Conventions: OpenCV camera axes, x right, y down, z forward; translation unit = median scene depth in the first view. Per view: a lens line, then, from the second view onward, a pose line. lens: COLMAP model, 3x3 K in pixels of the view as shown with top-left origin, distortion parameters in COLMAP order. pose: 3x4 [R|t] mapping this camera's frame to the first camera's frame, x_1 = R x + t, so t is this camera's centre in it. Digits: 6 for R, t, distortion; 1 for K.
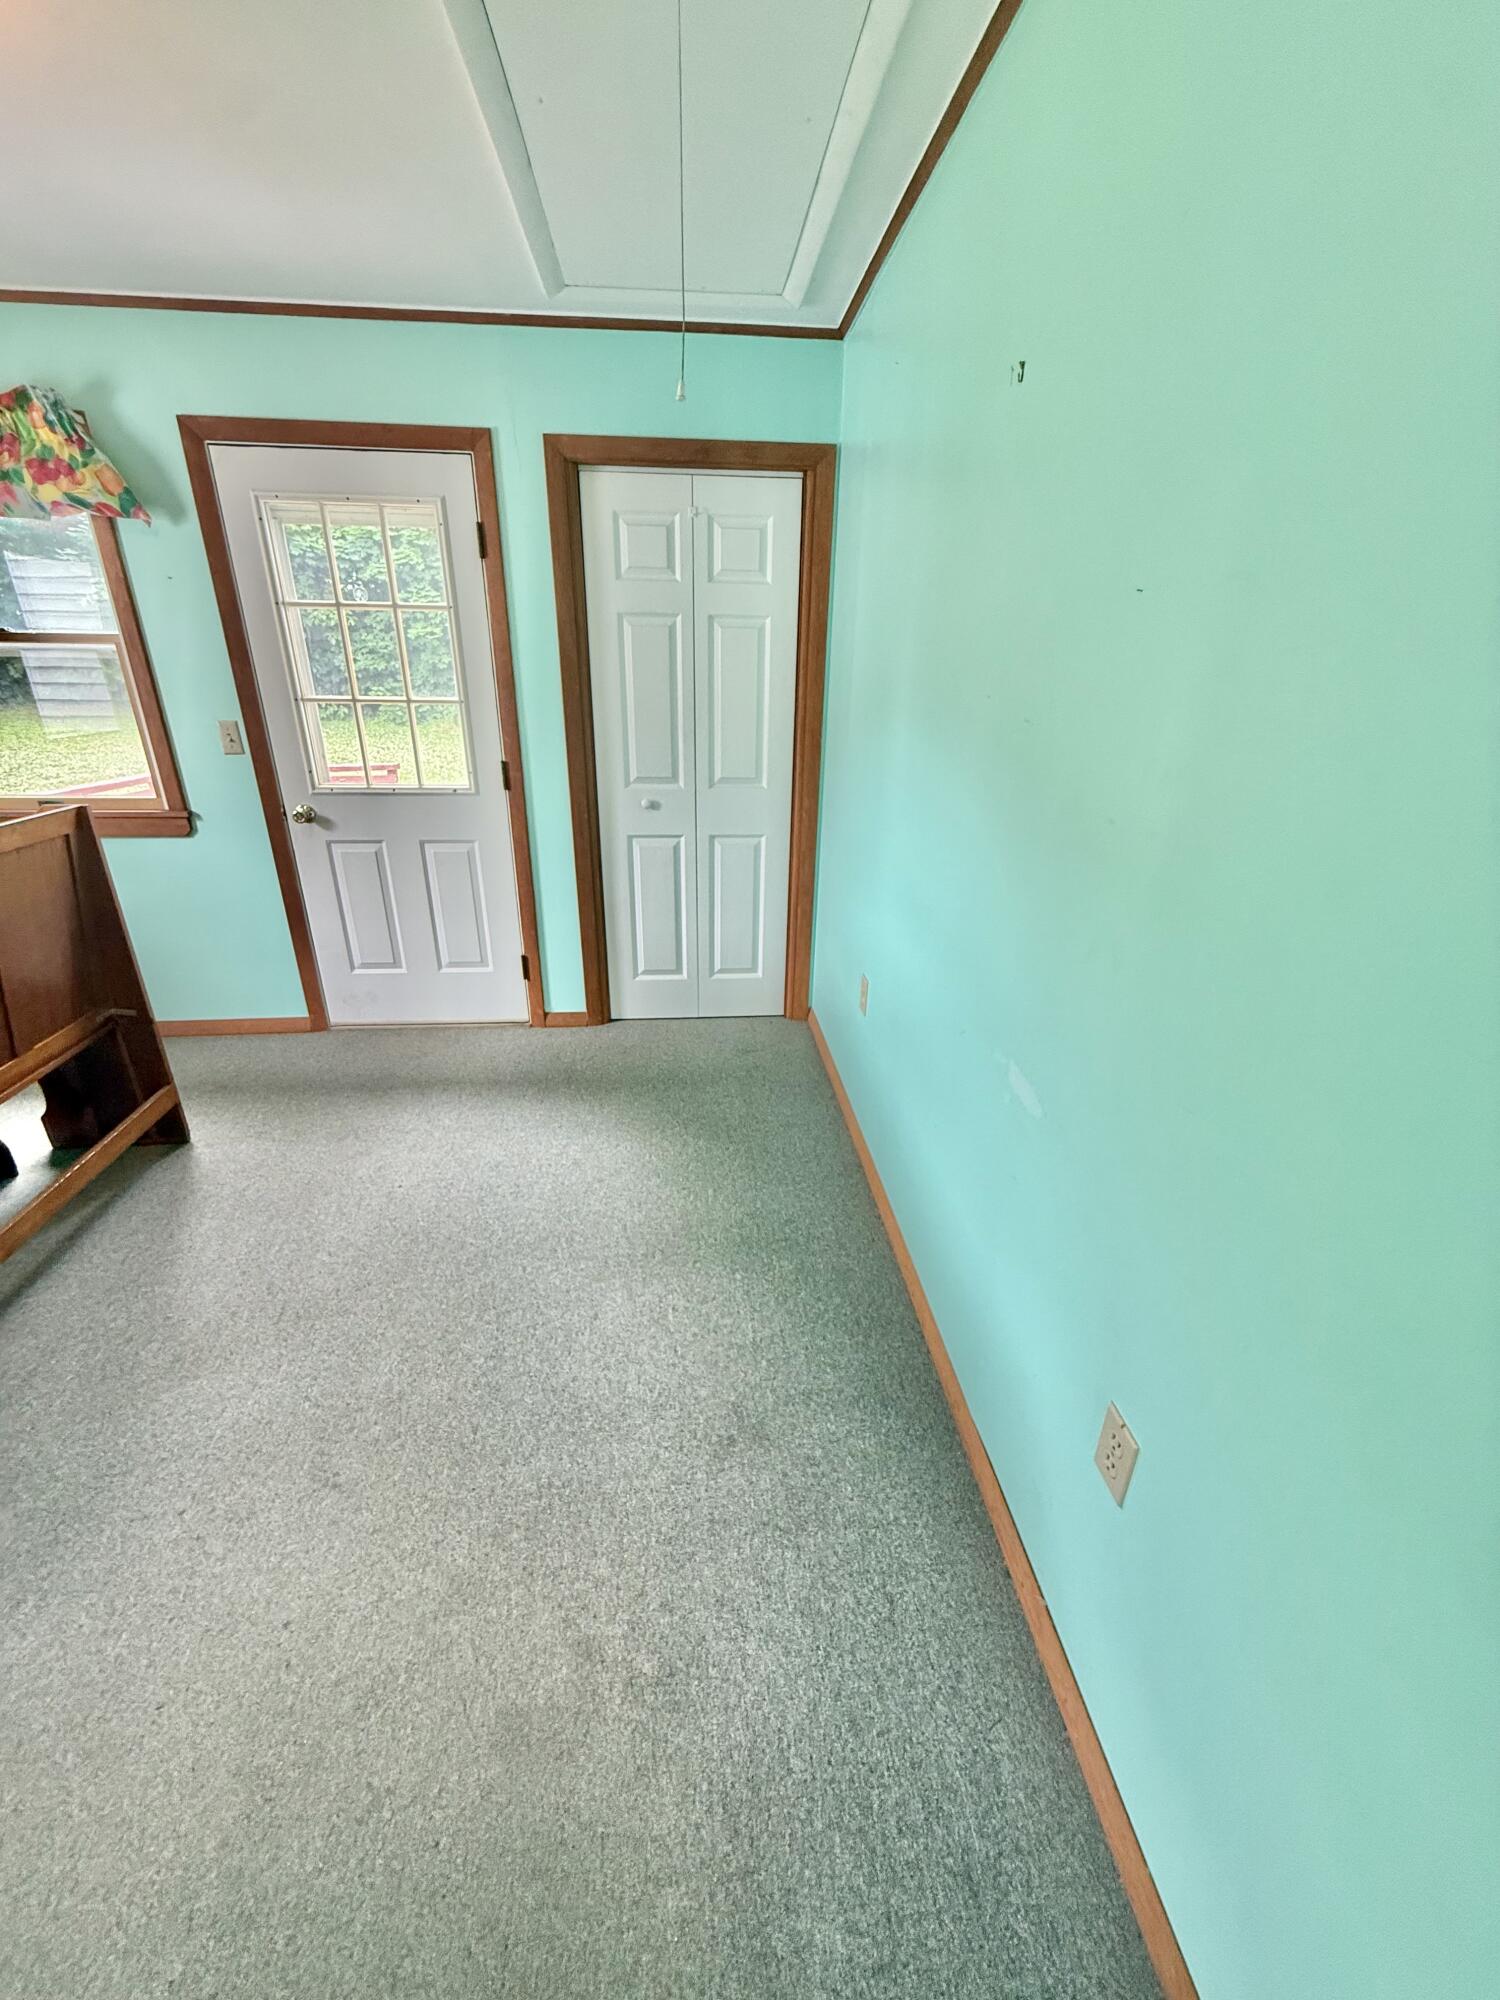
lens RADIAL K [[797.4, 0, 743.2], [0, 797.4, 995.1], [0, 0, 1]] dist [-0.000896, 0.000768]
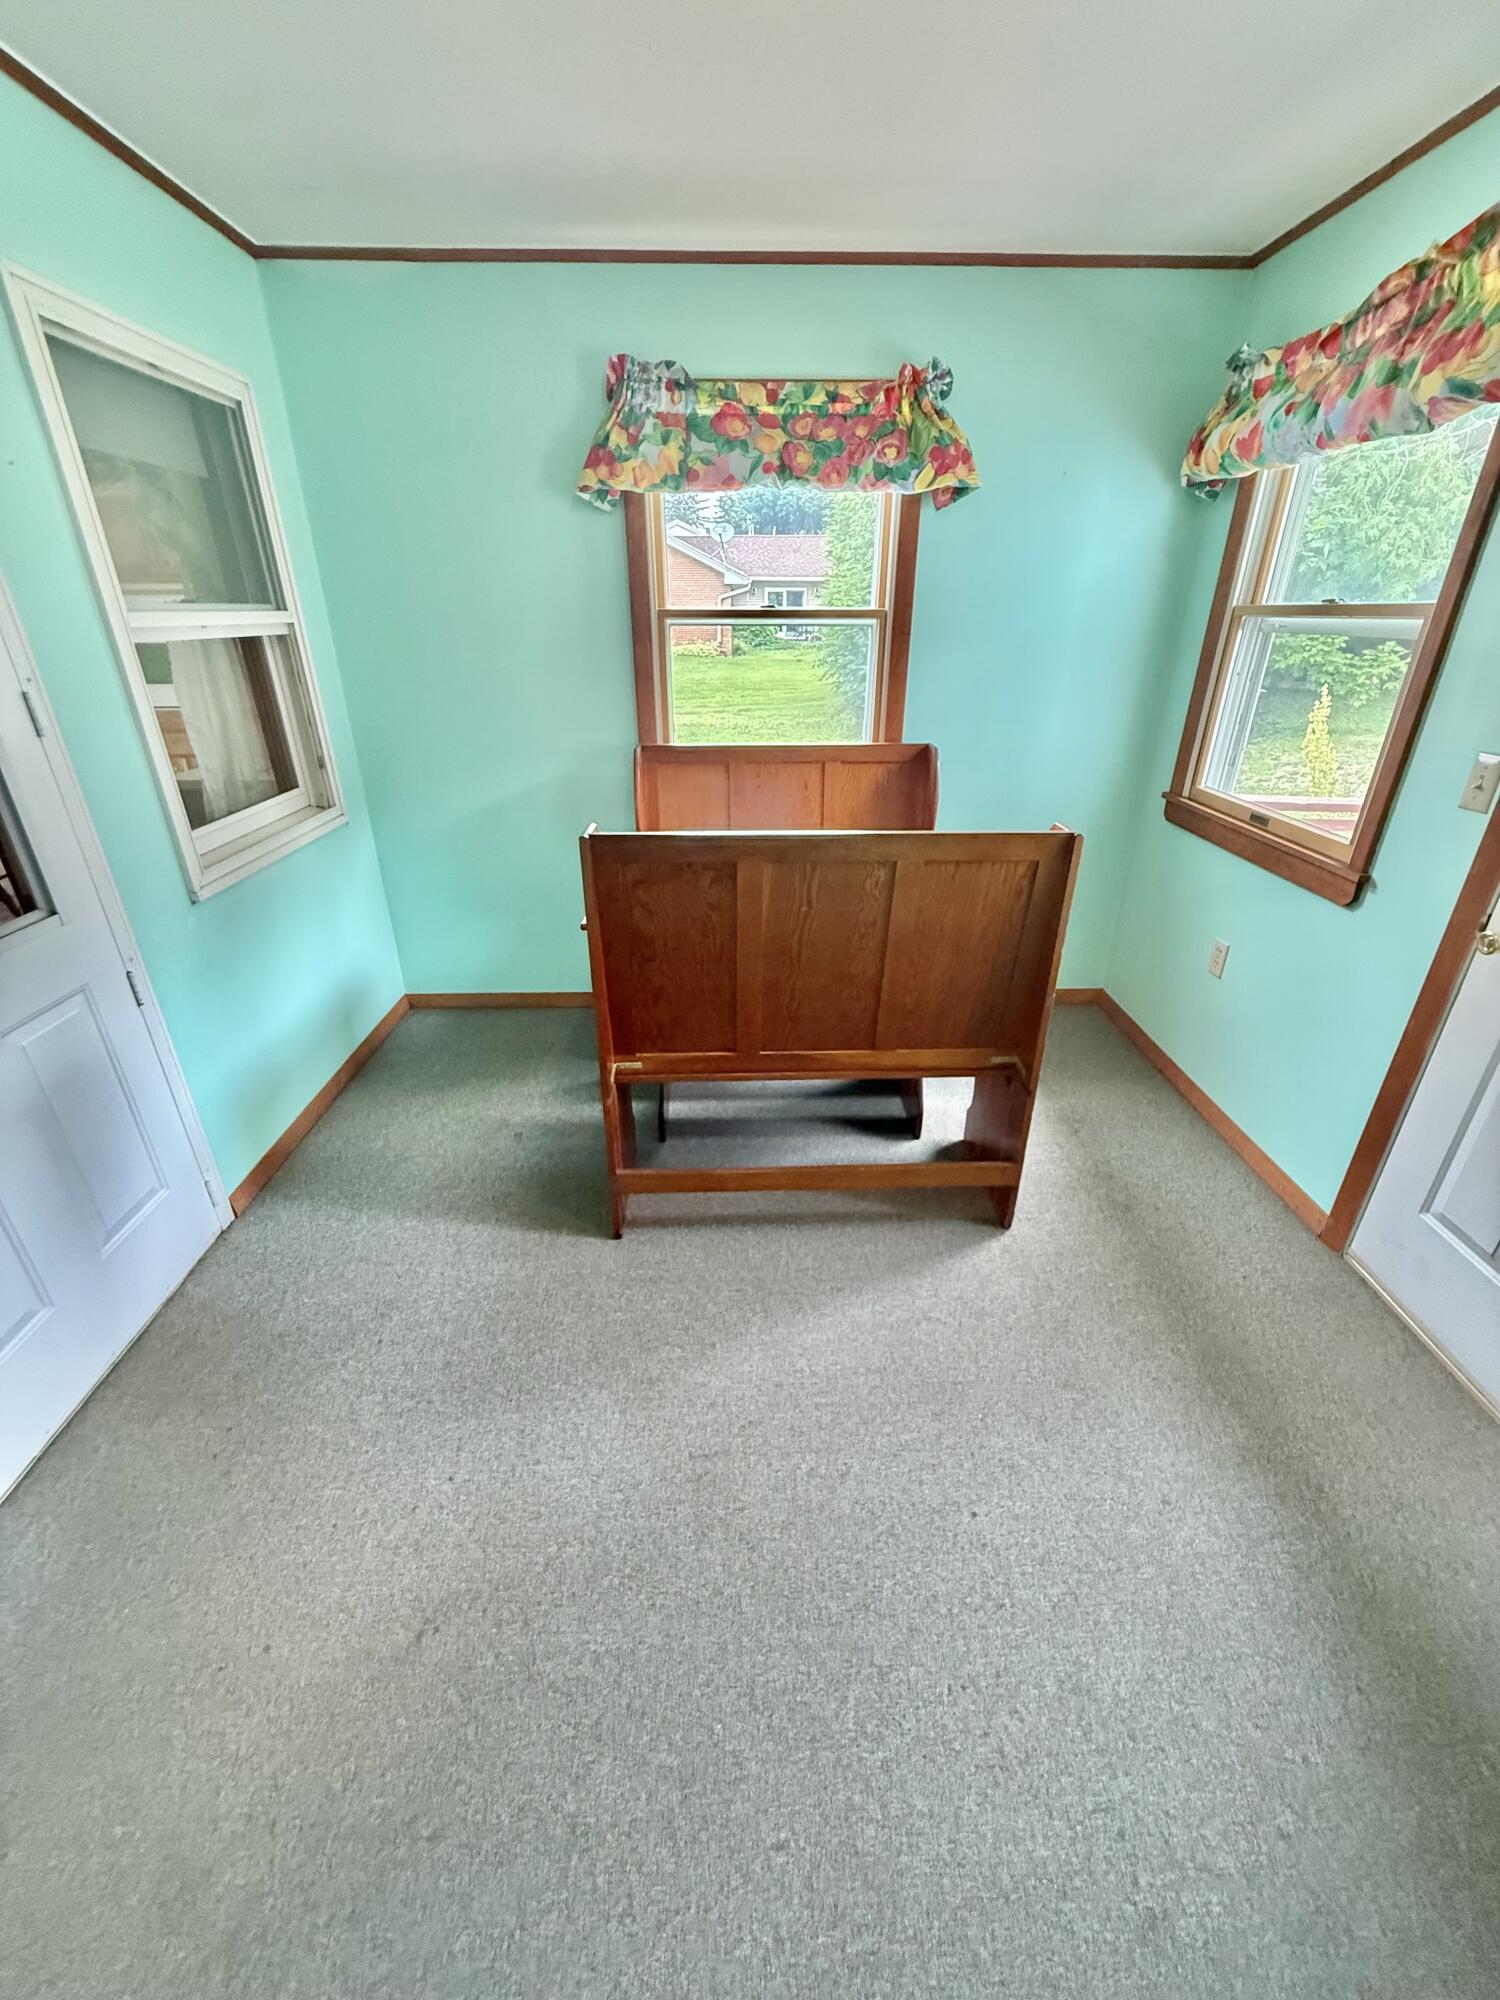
lens RADIAL K [[797.4, 0, 751.5], [0, 797.4, 999.8], [0, 0, 1]] dist [-0.000896, 0.000768]
pose [[-0.056210, 0.422929, -0.904418, -0.031617], [-0.392020, 0.823754, 0.409573, -0.261783], [0.918238, 0.377572, 0.119494, 0.595873]]
